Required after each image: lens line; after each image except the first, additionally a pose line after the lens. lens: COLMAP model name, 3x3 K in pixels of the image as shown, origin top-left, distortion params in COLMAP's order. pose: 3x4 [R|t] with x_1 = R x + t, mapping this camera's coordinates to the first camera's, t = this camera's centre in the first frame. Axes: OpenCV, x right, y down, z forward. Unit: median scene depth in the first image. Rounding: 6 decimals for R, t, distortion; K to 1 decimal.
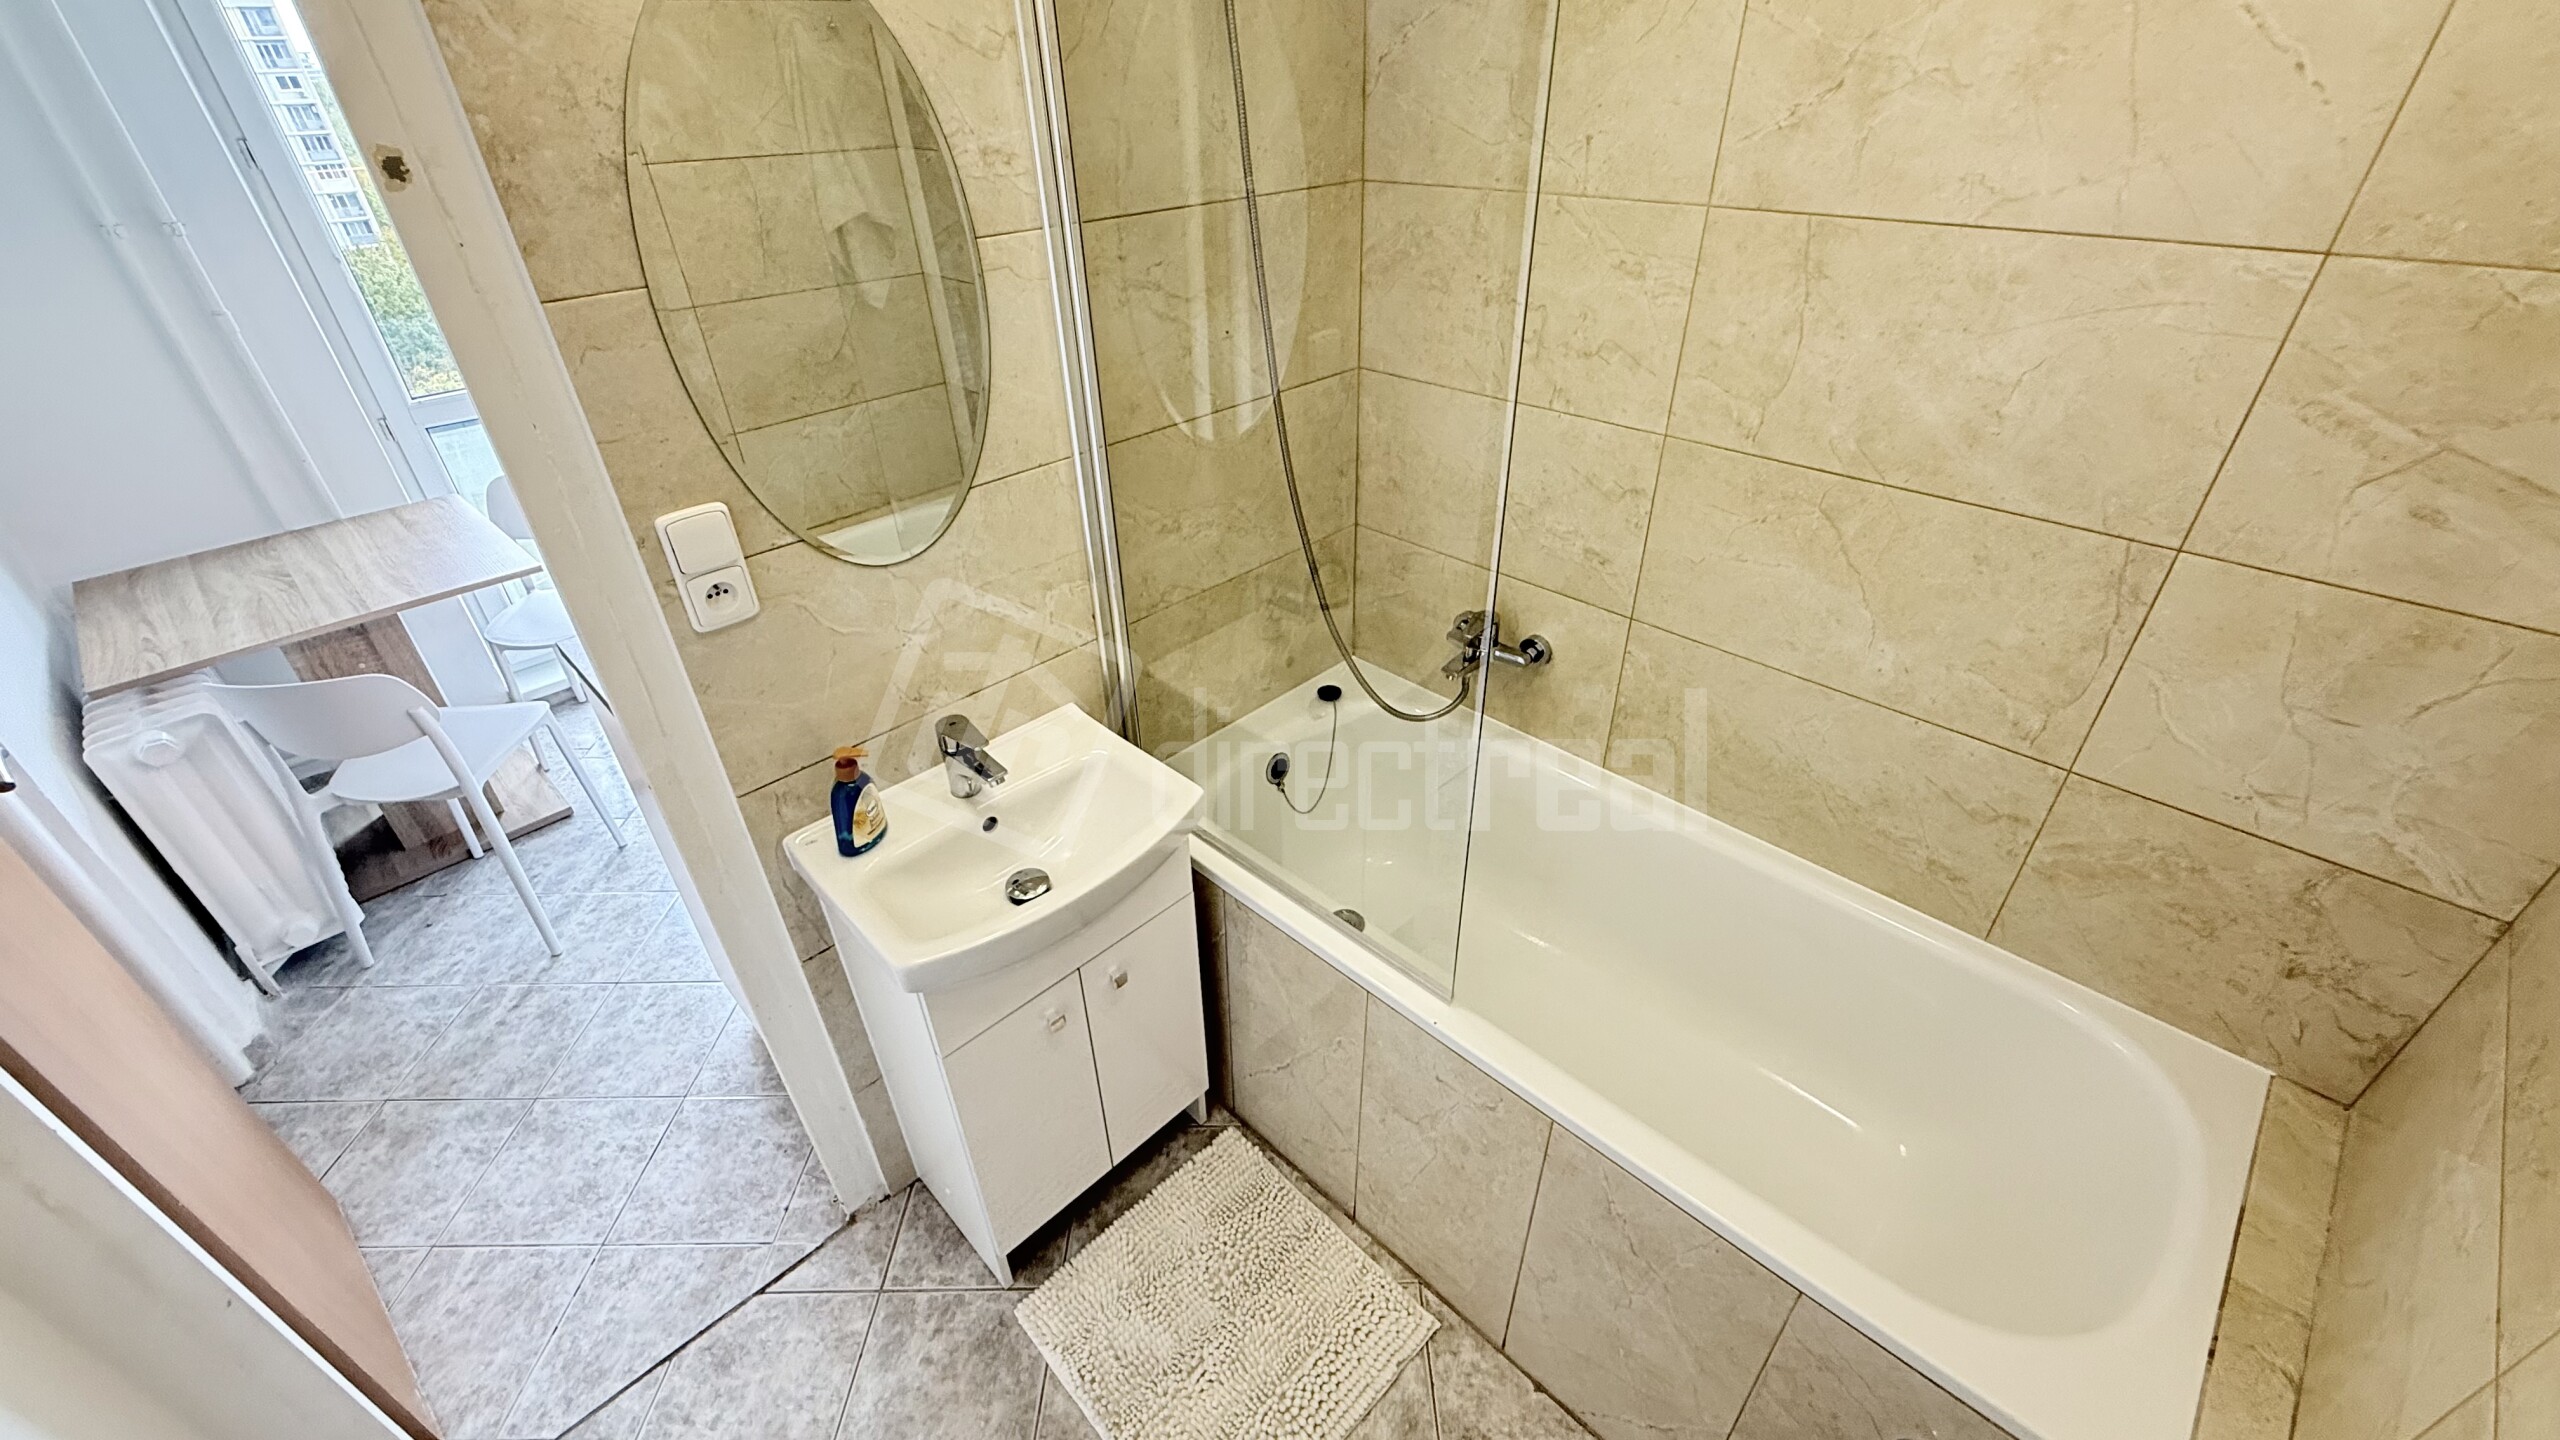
lens RADIAL K [[1018.5, 0, 1275.3], [0, 1018.5, 694.4], [0, 0, 1]] dist [0.001310, -0.000266]
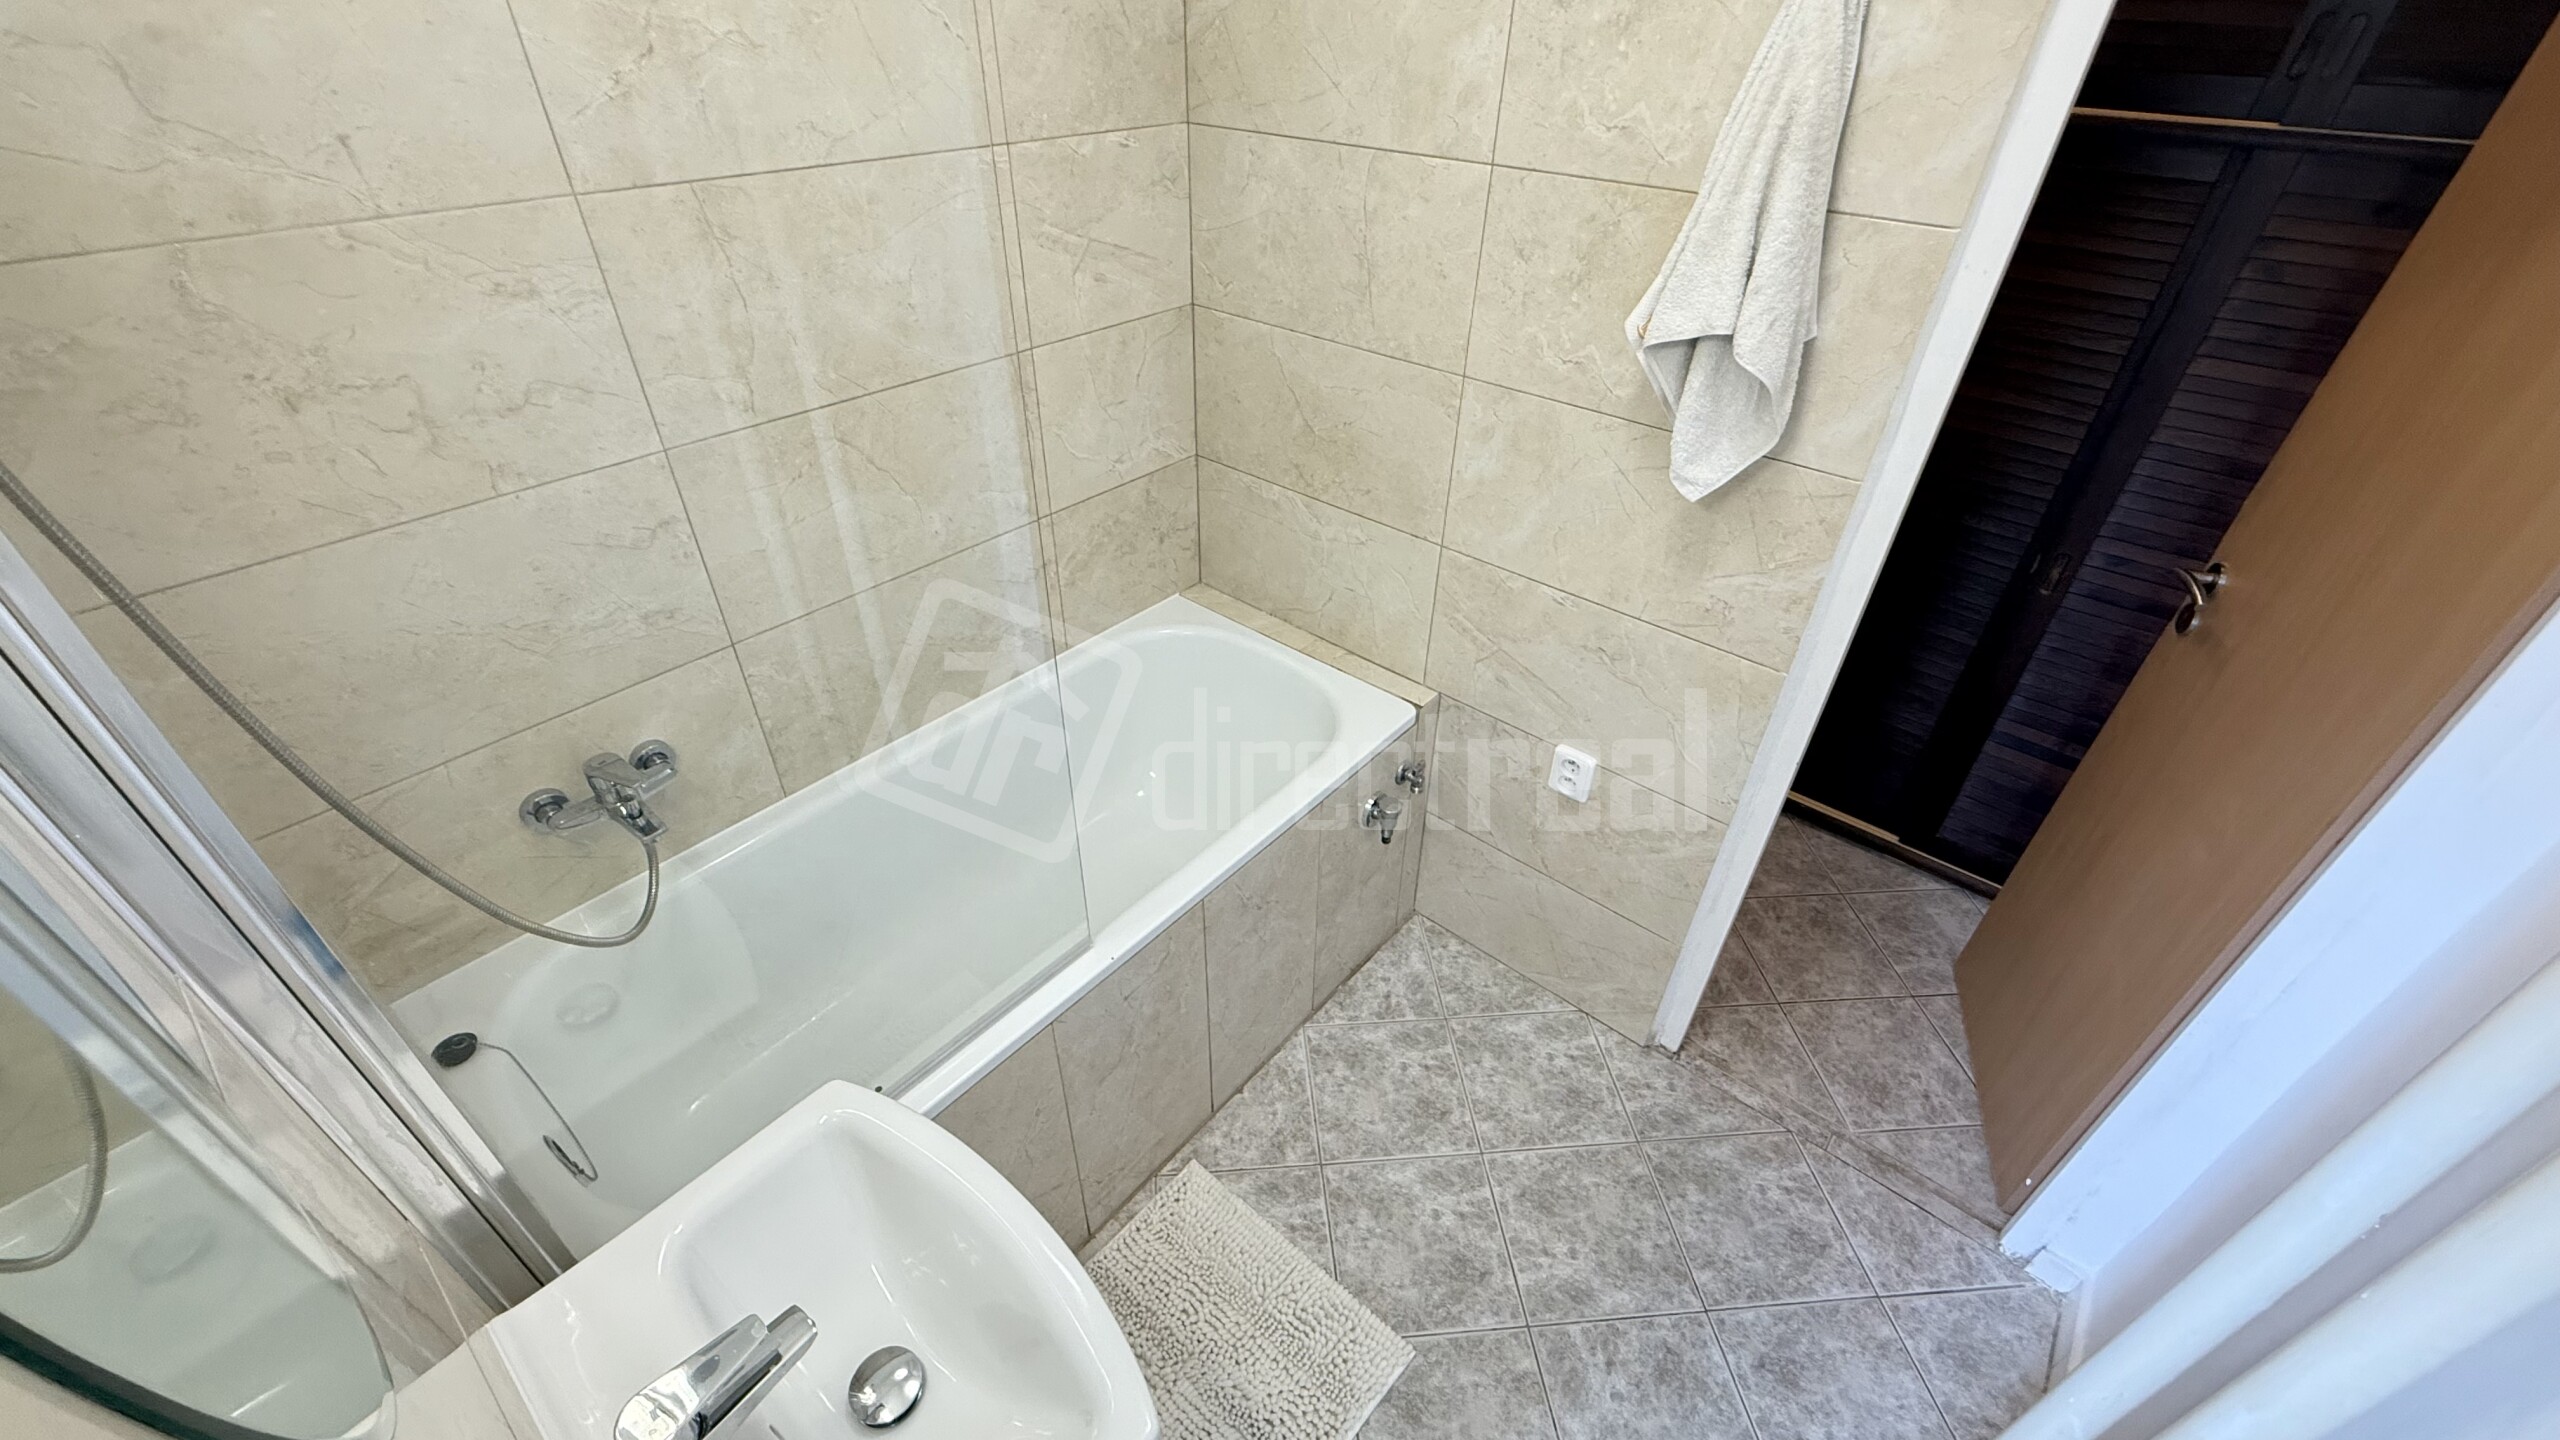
lens RADIAL K [[1018.5, 0, 1279.1], [0, 1018.5, 696.8], [0, 0, 1]] dist [0.001310, -0.000266]
pose [[-0.078935, -0.563860, 0.822089, -0.620170], [0.521565, 0.679427, 0.516090, -0.342664], [-0.849552, 0.469511, 0.240459, 0.507517]]
